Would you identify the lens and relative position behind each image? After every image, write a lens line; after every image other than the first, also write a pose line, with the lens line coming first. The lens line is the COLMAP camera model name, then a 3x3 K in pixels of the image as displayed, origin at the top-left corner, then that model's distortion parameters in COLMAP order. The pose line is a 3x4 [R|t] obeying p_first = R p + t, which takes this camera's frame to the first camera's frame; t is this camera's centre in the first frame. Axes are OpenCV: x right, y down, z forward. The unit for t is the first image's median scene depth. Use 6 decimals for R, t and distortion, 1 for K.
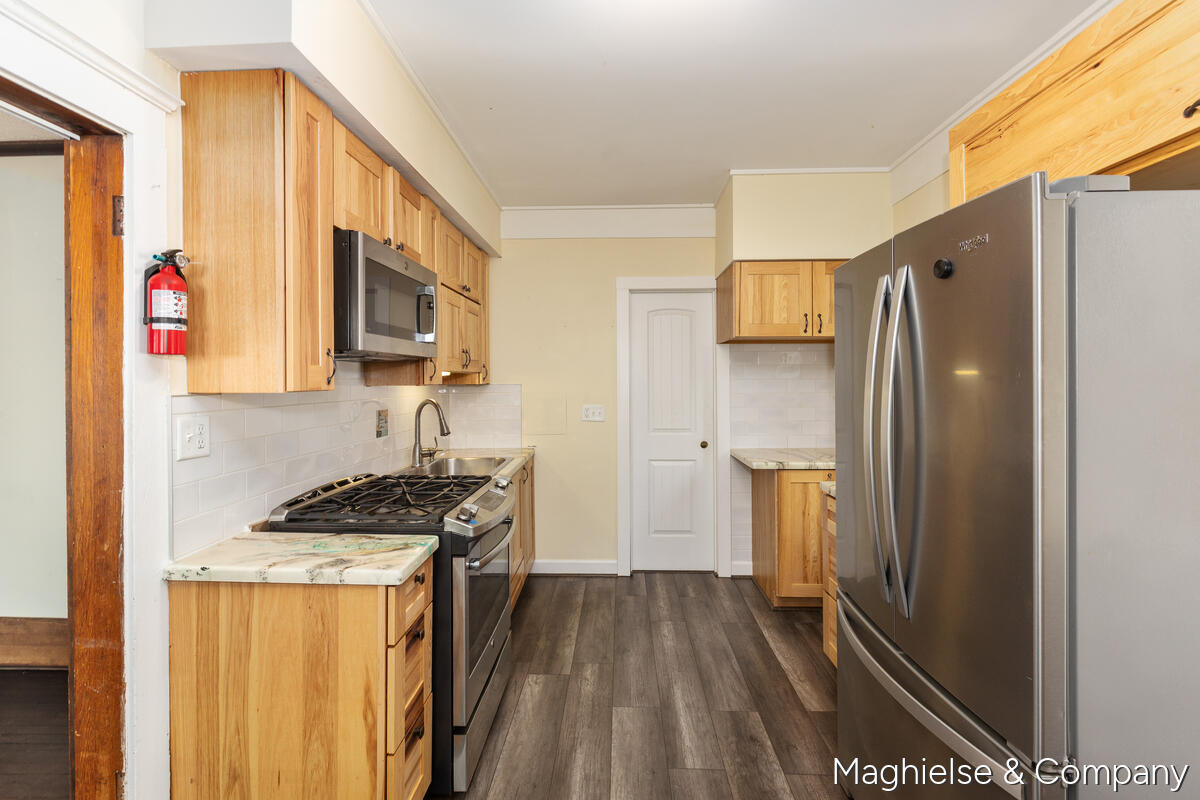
lens RADIAL K [[548.5, 0, 599.0], [0, 548.5, 374.2], [0, 0, 1]] dist [0.000056, -0.000269]
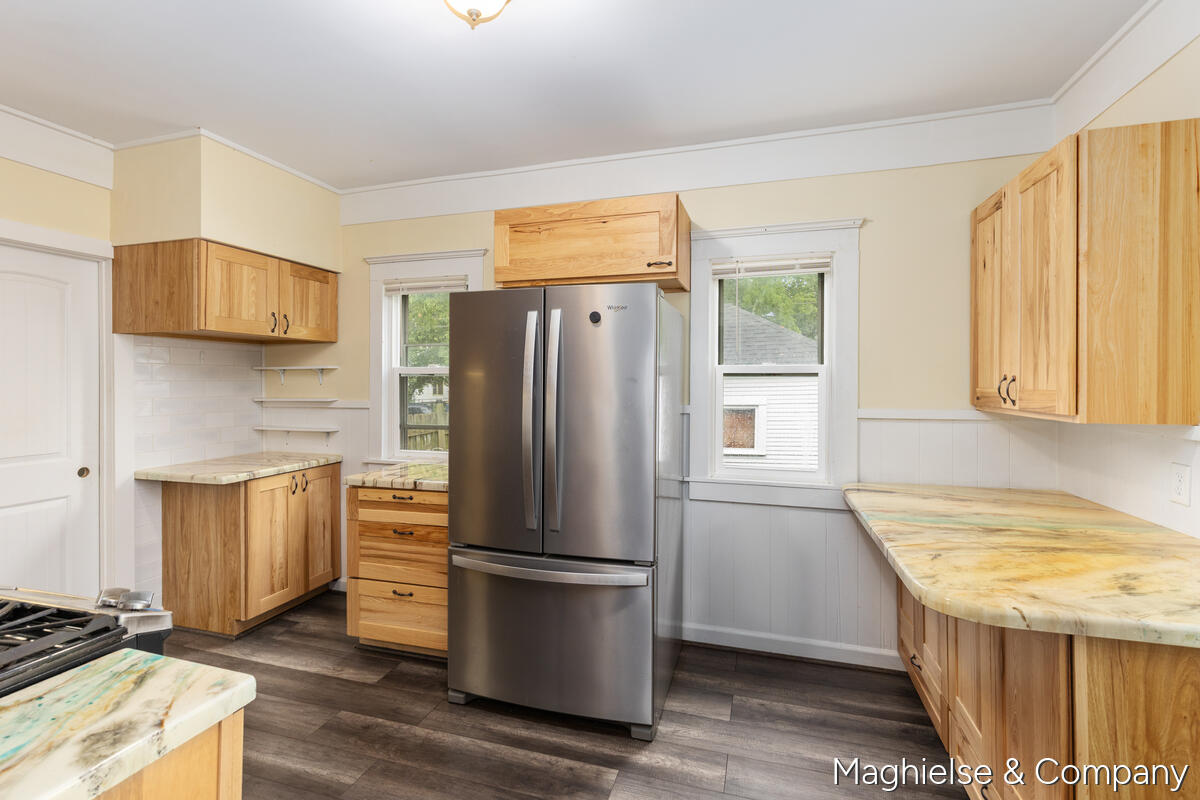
lens RADIAL K [[548.5, 0, 599.0], [0, 548.5, 374.2], [0, 0, 1]] dist [0.000056, -0.000269]
pose [[0.253940, 0.014558, 0.967110, -0.515285], [-0.008569, 0.999881, -0.012801, 0.006154], [-0.967182, -0.005037, 0.254035, 0.261877]]
